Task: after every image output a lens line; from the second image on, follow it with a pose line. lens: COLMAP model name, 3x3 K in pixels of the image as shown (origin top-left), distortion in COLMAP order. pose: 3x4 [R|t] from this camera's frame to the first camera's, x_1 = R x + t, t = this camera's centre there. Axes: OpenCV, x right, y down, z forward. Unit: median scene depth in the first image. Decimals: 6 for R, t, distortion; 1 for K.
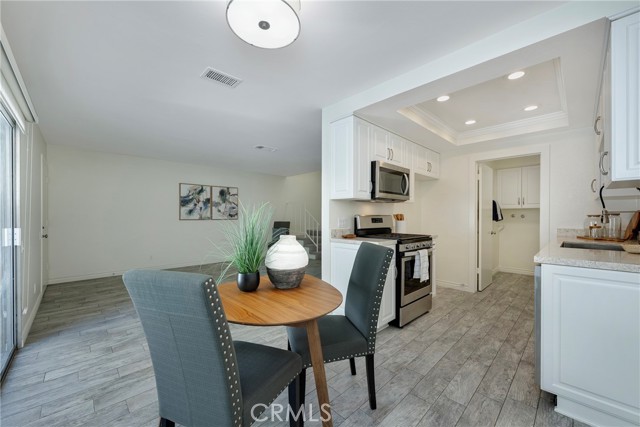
lens RADIAL K [[254.4, 0, 320.3], [0, 254.4, 217.4], [0, 0, 1]] dist [-0.001817, 0.000042]
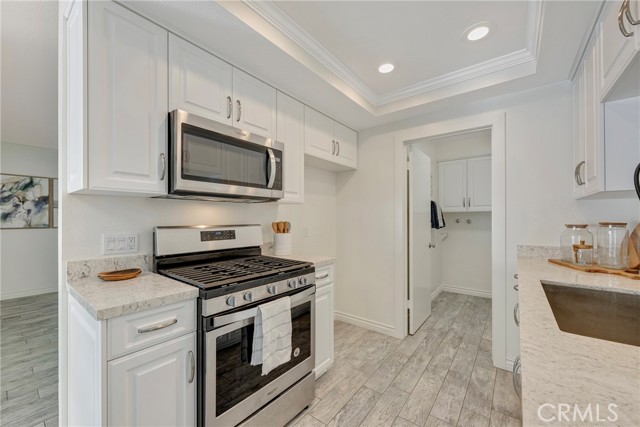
lens RADIAL K [[254.4, 0, 320.3], [0, 254.4, 217.4], [0, 0, 1]] dist [-0.001817, 0.000042]
pose [[0.990399, -0.003216, 0.138197, 0.370810], [0.004148, 0.999971, -0.006455, -0.022264], [-0.138172, 0.006966, 0.990384, 0.454186]]
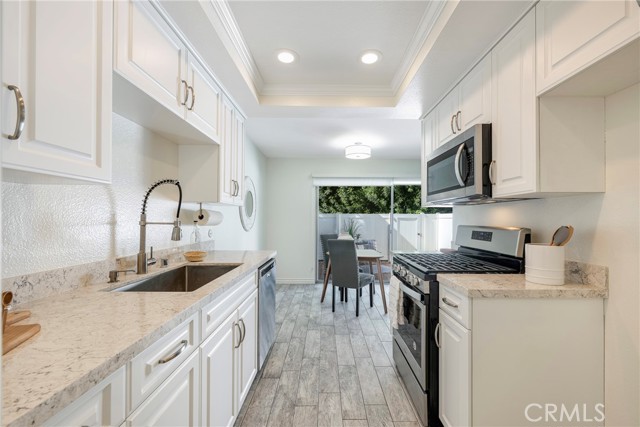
lens RADIAL K [[257.6, 0, 319.7], [0, 257.6, 217.3], [0, 0, 1]] dist [-0.001346, 0.000219]
pose [[-0.714706, -0.010071, -0.699352, 0.897706], [-0.007384, 0.999949, -0.006853, -0.024009], [0.699386, 0.000266, -0.714744, 1.181979]]
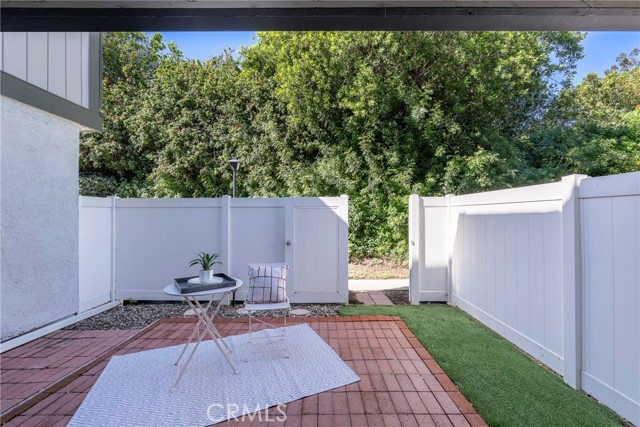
lens RADIAL K [[257.0, 0, 321.8], [0, 257.0, 211.1], [0, 0, 1]] dist [-0.001675, -0.000144]
pose [[-0.693961, -0.010472, -0.719937, -0.573490], [-0.000063, 0.999895, -0.014483, -0.002373], [0.720013, -0.010005, -0.693888, 0.543974]]
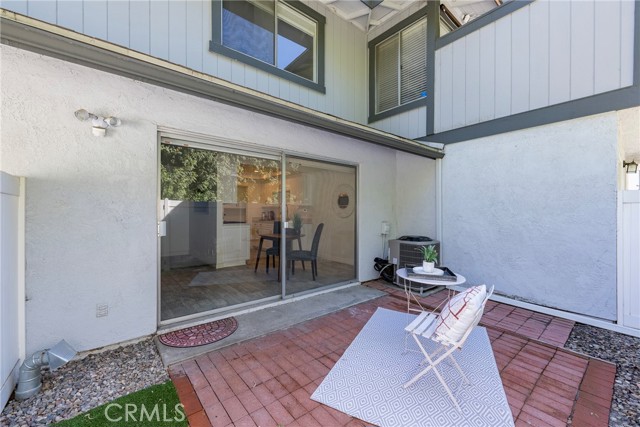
lens RADIAL K [[260.5, 0, 320.0], [0, 260.5, 213.5], [0, 0, 1]] dist [0.000106, 0.000004]
pose [[0.082714, -0.001490, 0.996572, -1.635403], [-0.002487, 0.999995, 0.001702, 0.001277], [-0.996570, -0.002619, 0.082710, 0.112592]]
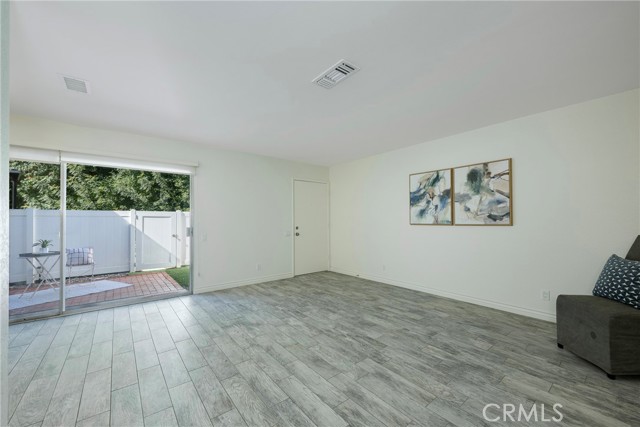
lens RADIAL K [[252.3, 0, 319.2], [0, 252.3, 217.4], [0, 0, 1]] dist [-0.001161, 0.000166]
pose [[-0.093766, -0.010483, -0.995539, 0.365683], [0.002302, 0.999940, -0.010746, -0.005441], [0.995592, -0.003300, -0.093737, 1.465178]]
